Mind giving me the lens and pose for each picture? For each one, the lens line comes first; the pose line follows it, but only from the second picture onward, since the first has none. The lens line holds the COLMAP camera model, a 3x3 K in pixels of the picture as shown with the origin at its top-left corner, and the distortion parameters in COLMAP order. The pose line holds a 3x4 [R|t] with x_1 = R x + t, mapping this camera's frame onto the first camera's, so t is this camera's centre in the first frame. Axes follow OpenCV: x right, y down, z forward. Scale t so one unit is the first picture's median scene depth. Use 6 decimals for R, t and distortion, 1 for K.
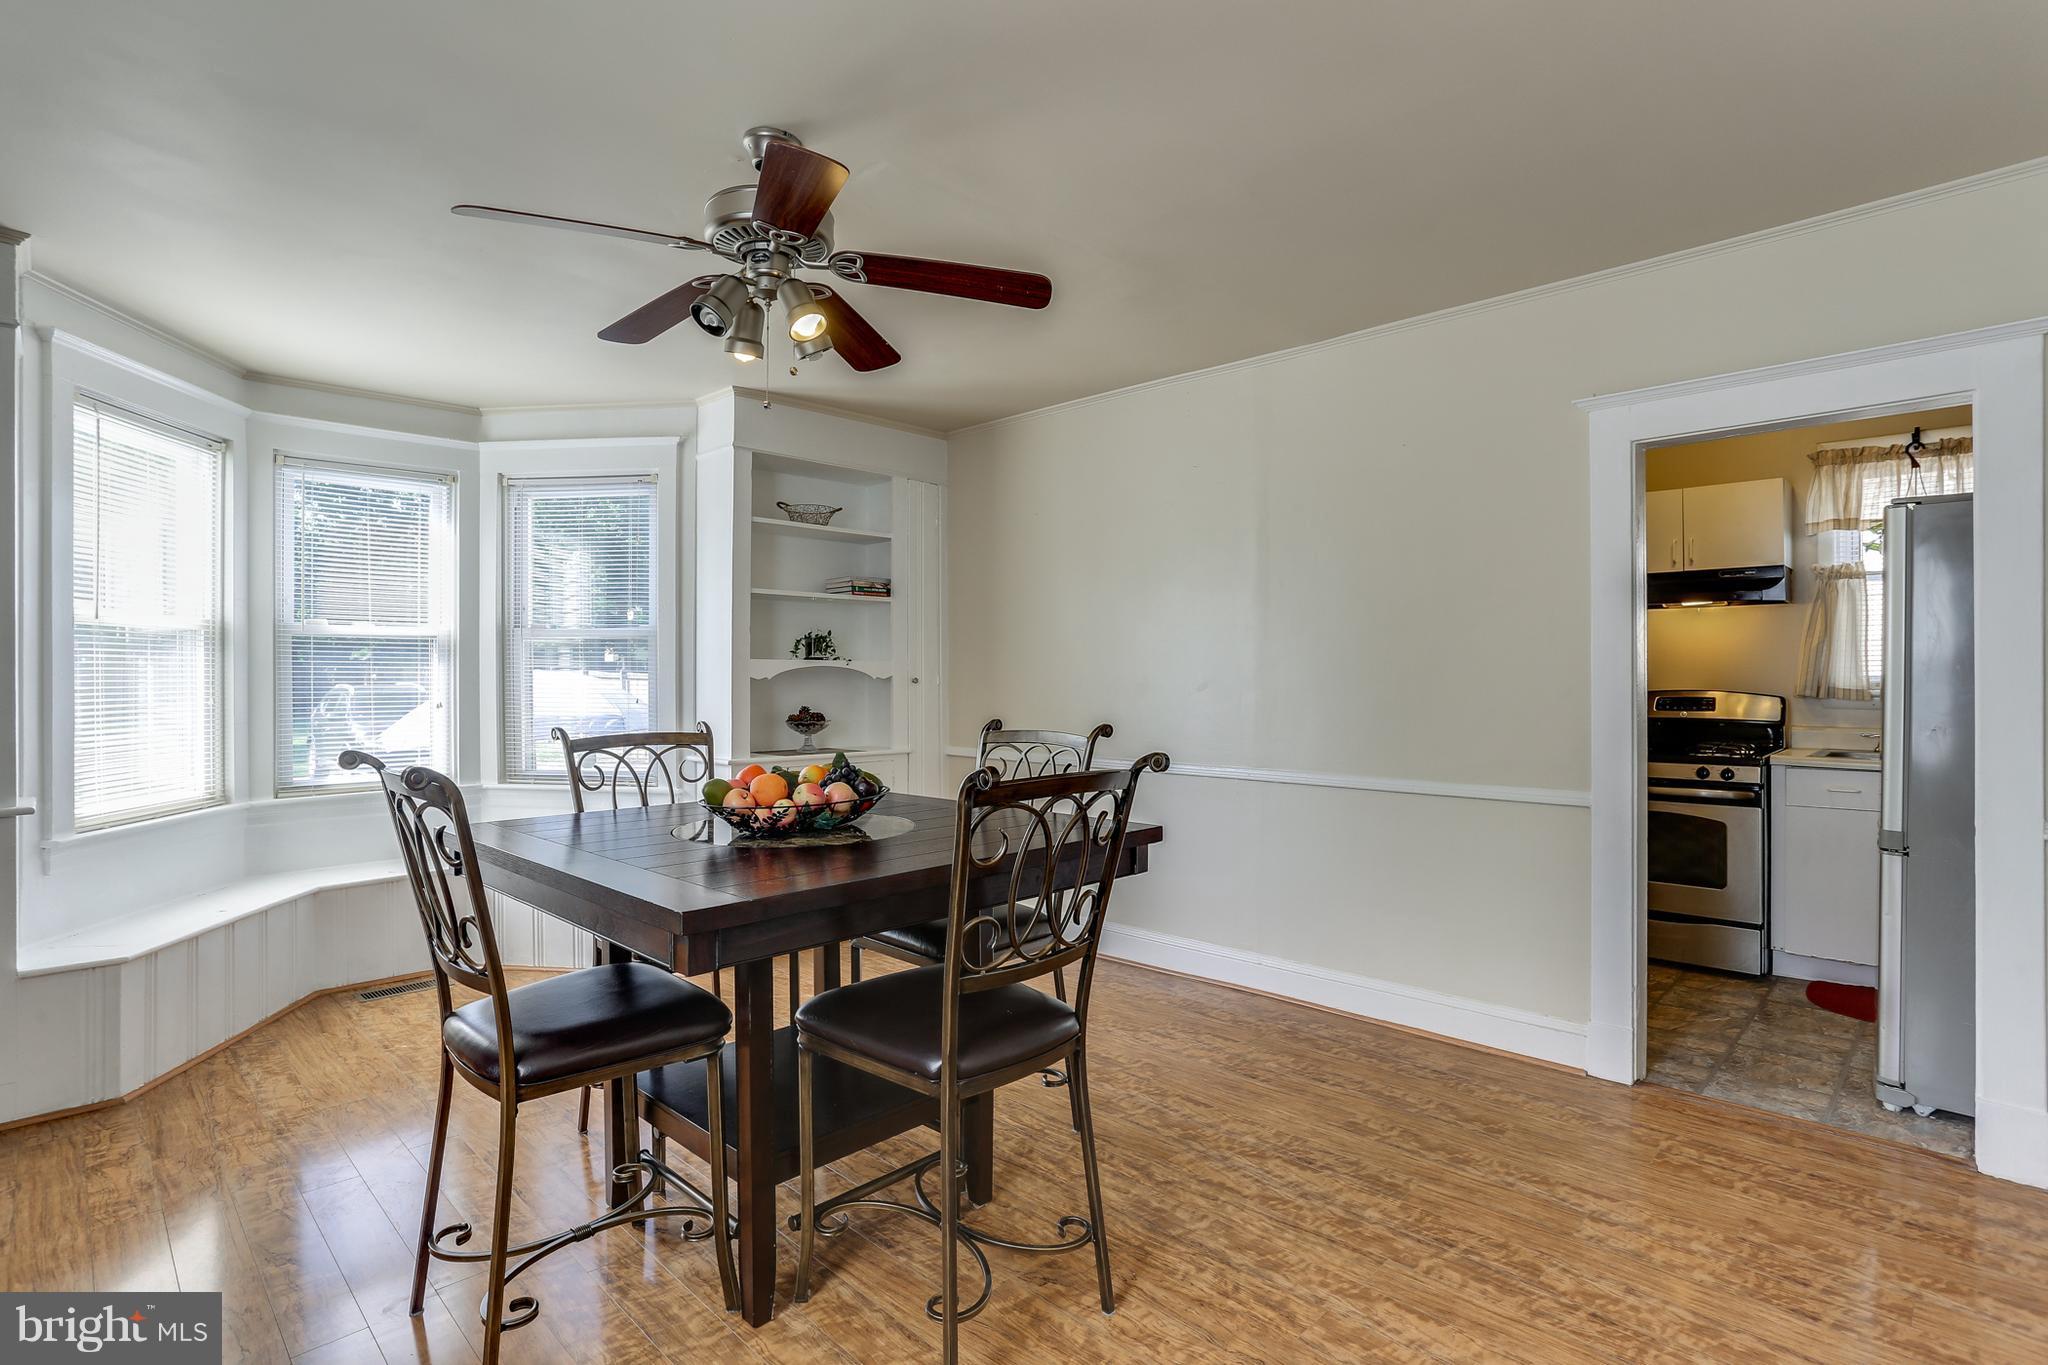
lens RADIAL K [[1012.5, 0, 1013.6], [0, 1012.5, 682.4], [0, 0, 1]] dist [-0.042468, 0.026263]
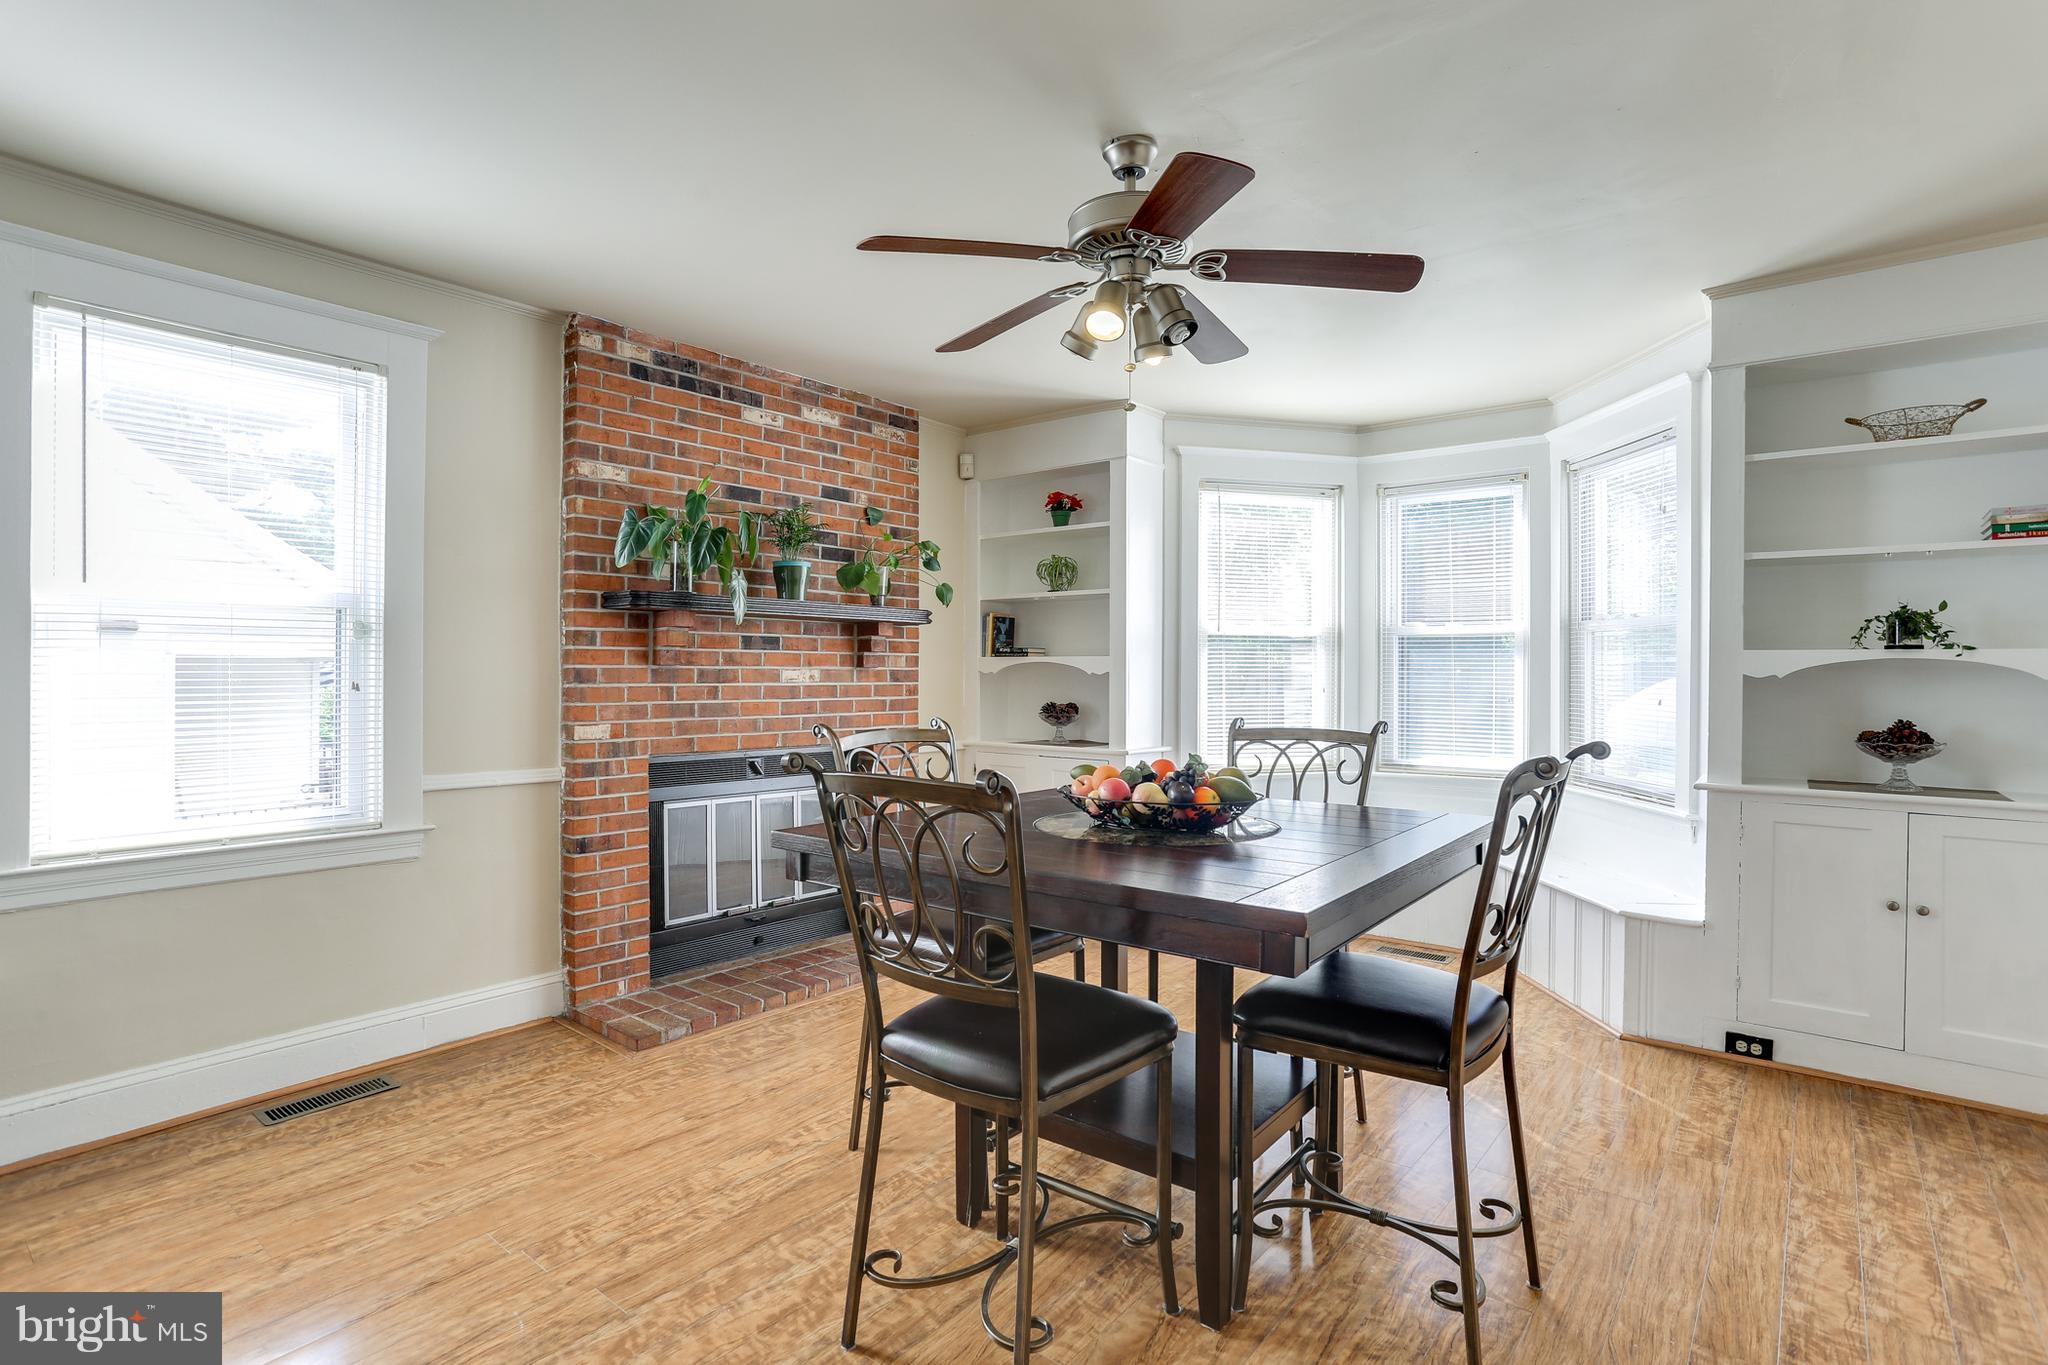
lens RADIAL K [[1044.5, 0, 1051.2], [0, 1044.5, 668.3], [0, 0, 1]] dist [-0.001931, 0.026774]
pose [[0.158288, 0.001142, -0.987392, 0.610501], [-0.009939, 0.999951, -0.000437, -0.006853], [0.987343, 0.009883, 0.158291, 0.567154]]
